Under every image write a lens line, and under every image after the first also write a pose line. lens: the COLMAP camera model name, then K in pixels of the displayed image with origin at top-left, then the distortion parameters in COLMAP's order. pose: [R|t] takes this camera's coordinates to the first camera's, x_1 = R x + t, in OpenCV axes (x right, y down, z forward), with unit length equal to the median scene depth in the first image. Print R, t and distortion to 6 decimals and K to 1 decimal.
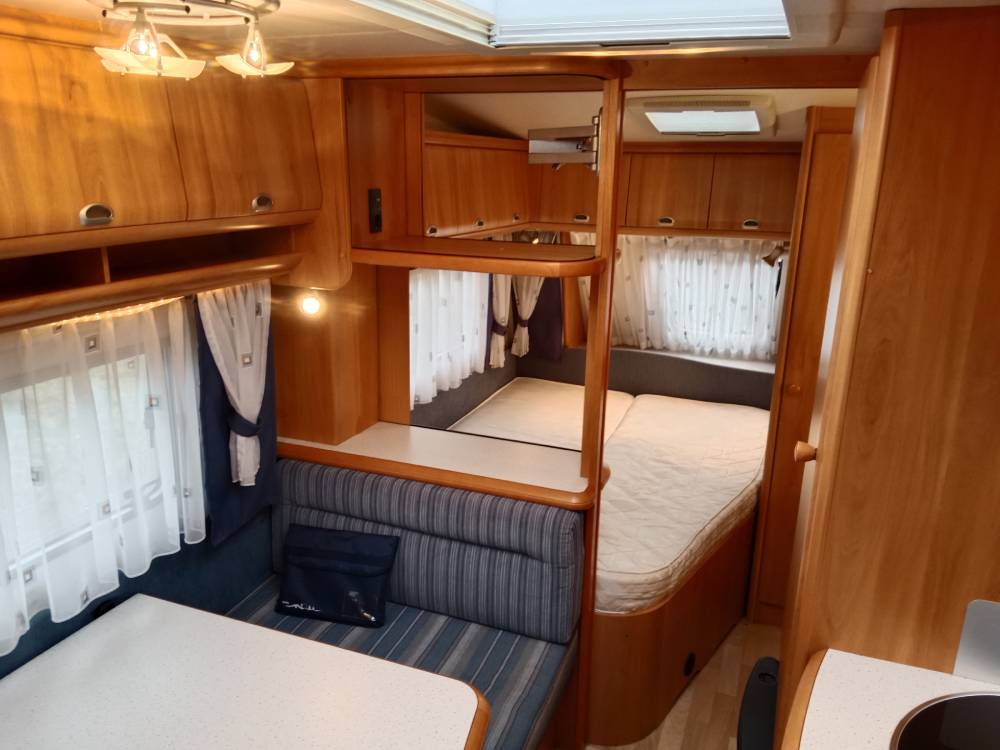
lens RADIAL K [[776.7, 0, 519.7], [0, 776.7, 376.8], [0, 0, 1]] dist [0.074130, -0.130307]
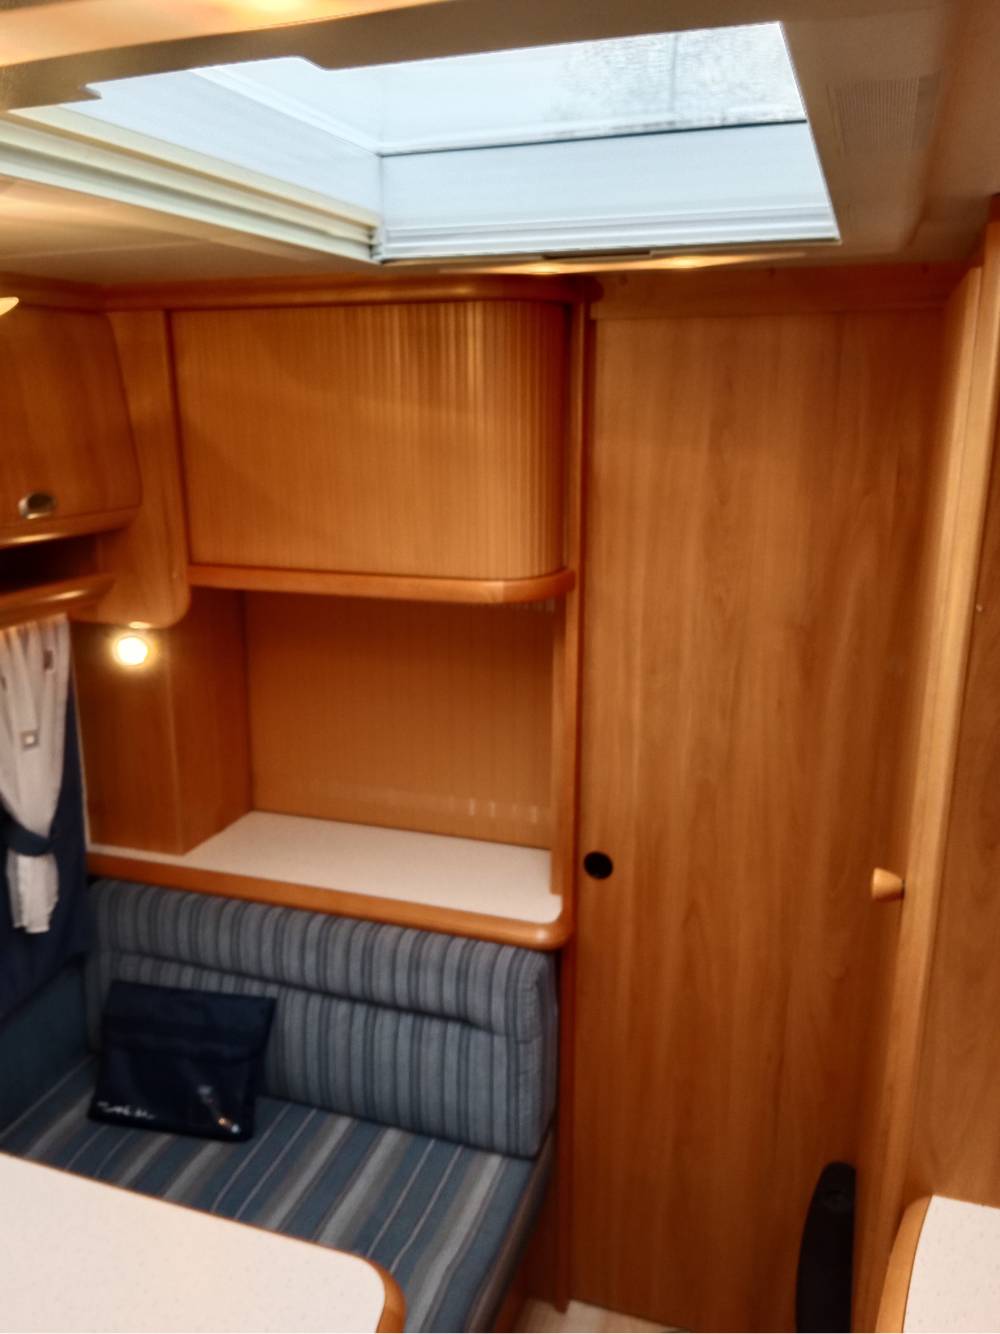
lens RADIAL K [[1036.1, 0, 511.7], [0, 1036.1, 657.2], [0, 0, 1]] dist [0.074130, -0.130307]
pose [[0.999666, -0.023689, 0.010295, 0.045168], [0.023962, 0.999342, -0.027222, -0.056044], [-0.009643, 0.027459, 0.999576, 0.119587]]
